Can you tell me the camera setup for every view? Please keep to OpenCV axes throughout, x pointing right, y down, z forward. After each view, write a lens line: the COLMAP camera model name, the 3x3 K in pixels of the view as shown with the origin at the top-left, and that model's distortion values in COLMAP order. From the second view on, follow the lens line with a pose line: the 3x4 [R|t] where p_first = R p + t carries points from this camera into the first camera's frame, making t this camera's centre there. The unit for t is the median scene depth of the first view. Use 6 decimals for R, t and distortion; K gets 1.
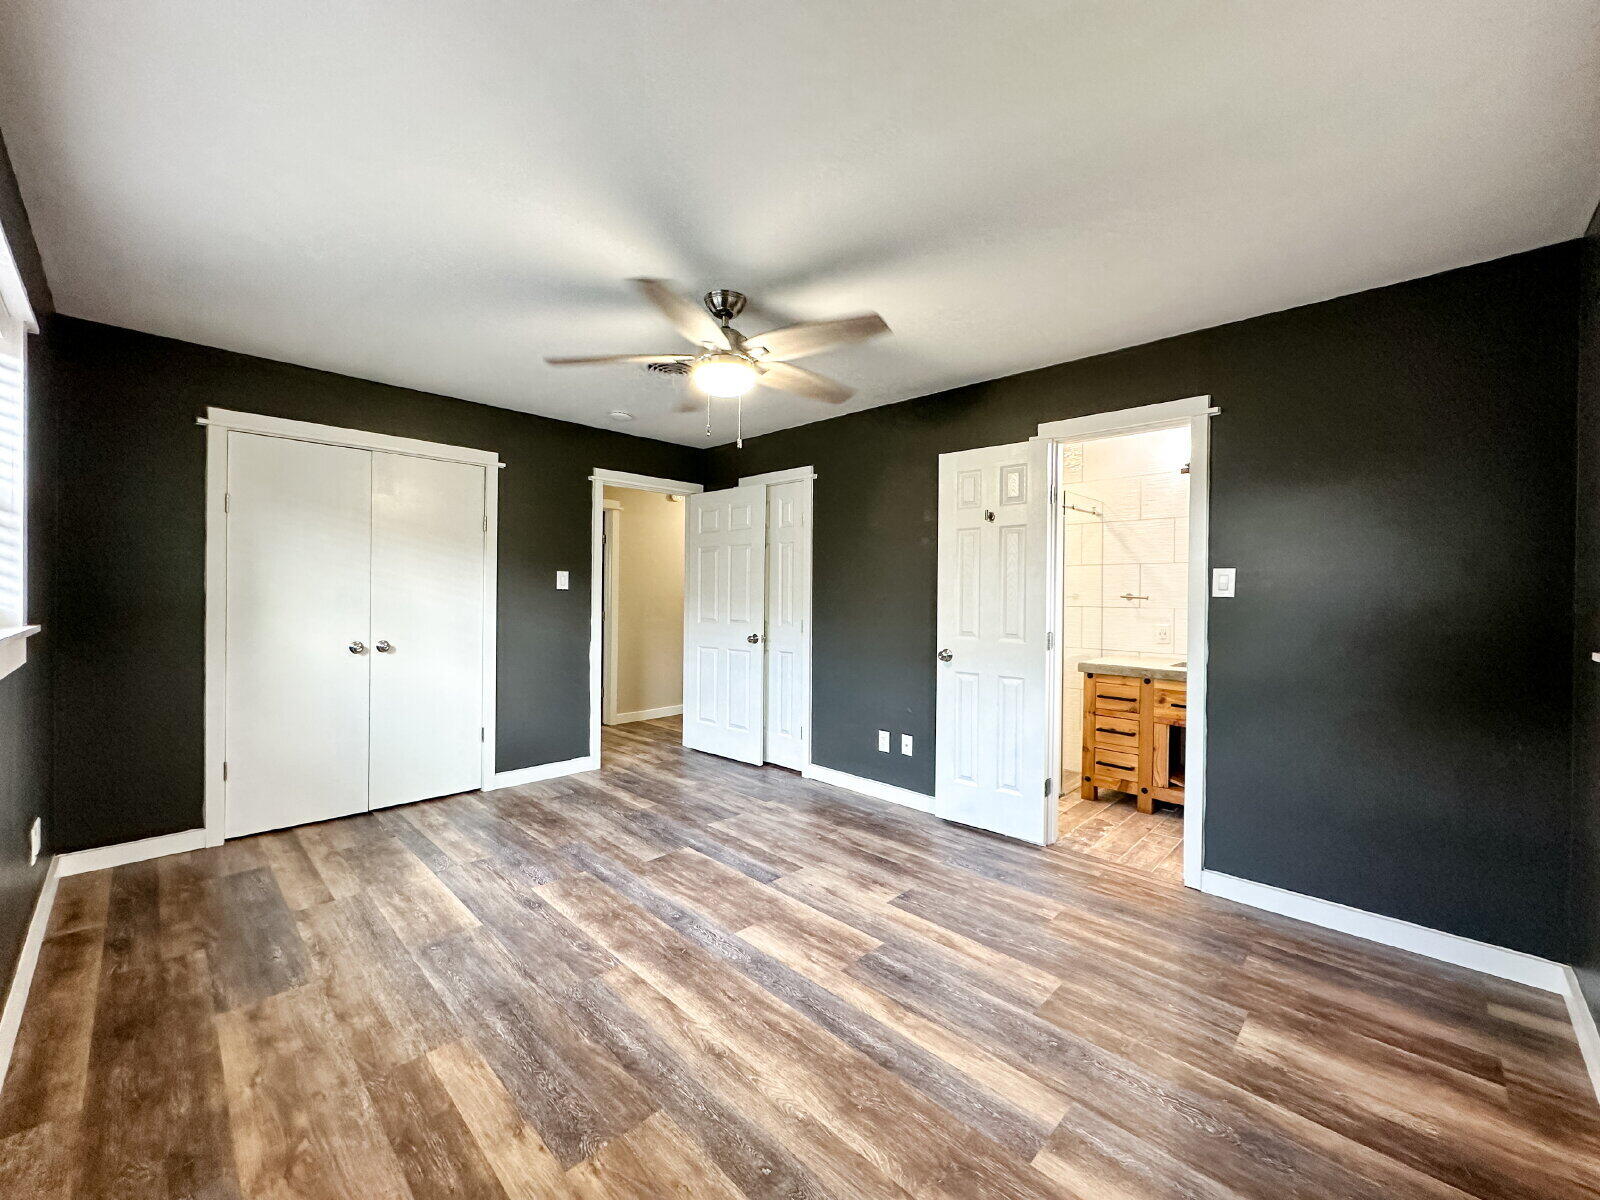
lens RADIAL K [[638.2, 0, 800.0], [0, 638.2, 600.0], [0, 0, 1]] dist [-0.001400, 0.000748]
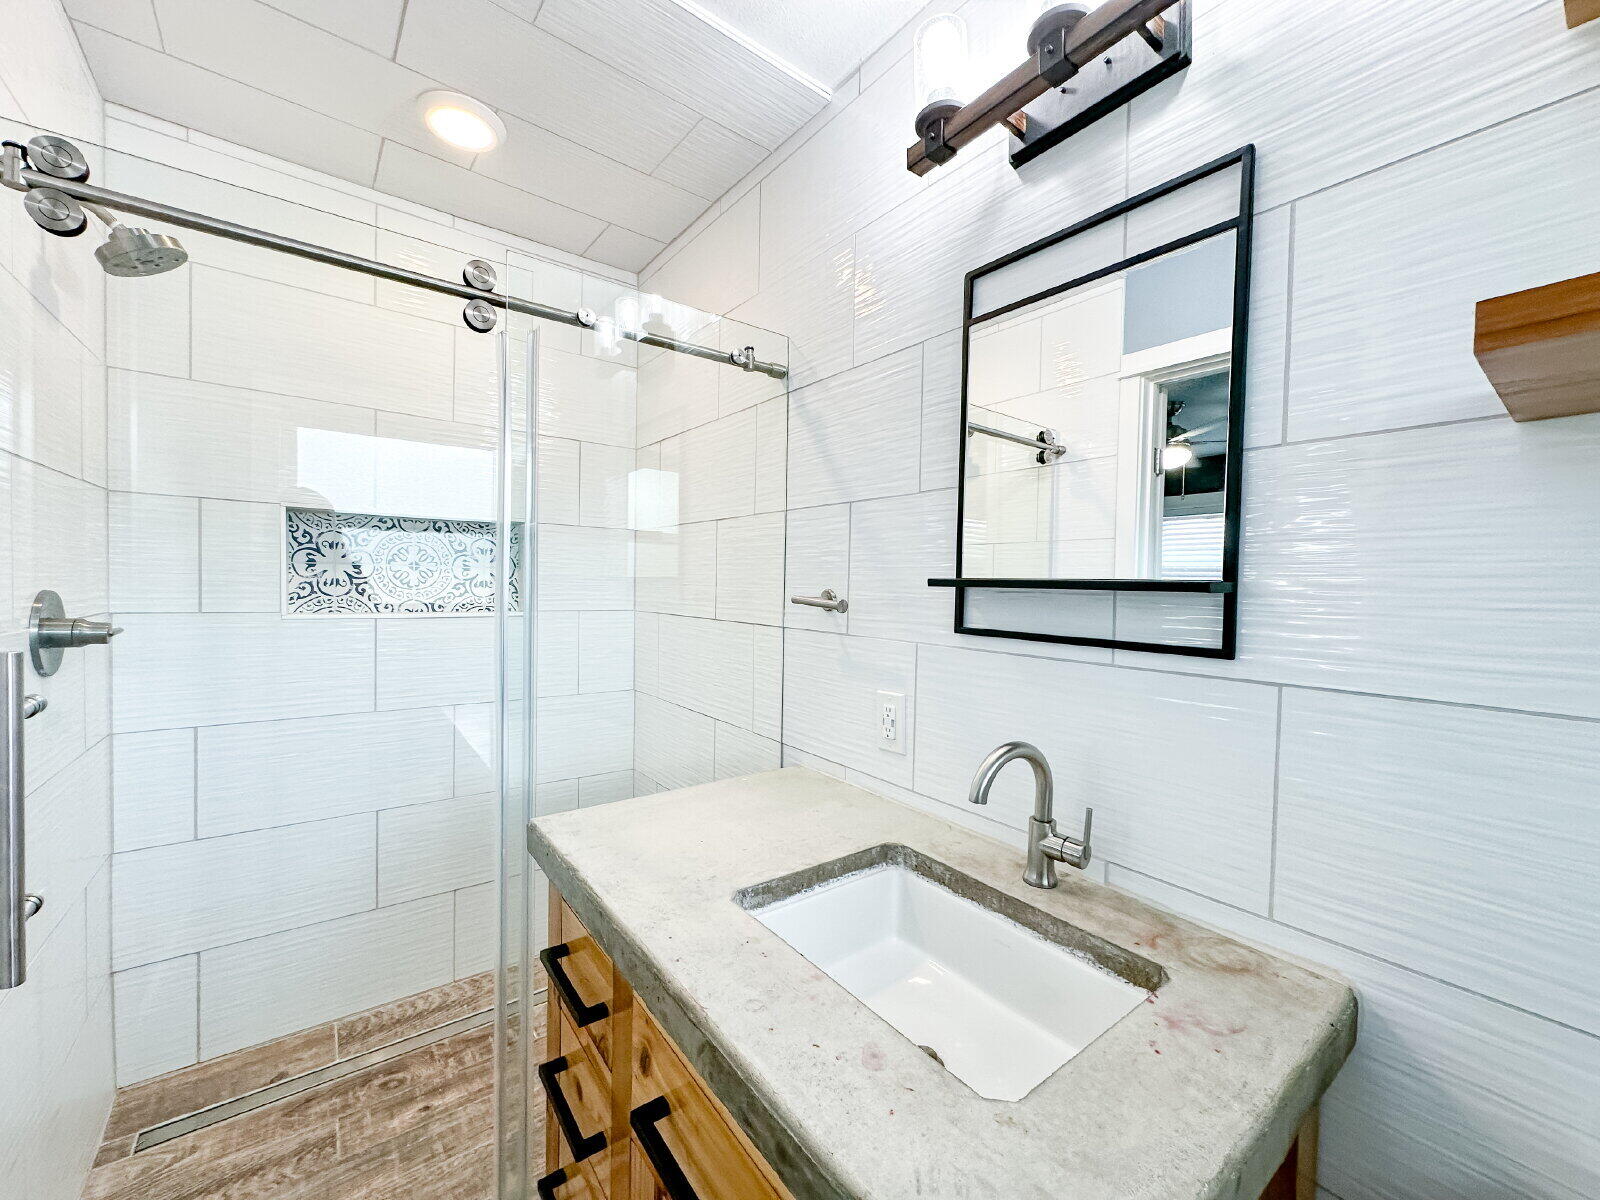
lens RADIAL K [[638.2, 0, 800.0], [0, 638.2, 600.0], [0, 0, 1]] dist [-0.001400, 0.000748]
pose [[0.988508, 0.013933, -0.150522, 0.949397], [-0.013016, 0.999890, 0.007077, -0.012841], [0.150604, -0.005037, 0.988581, 1.135246]]
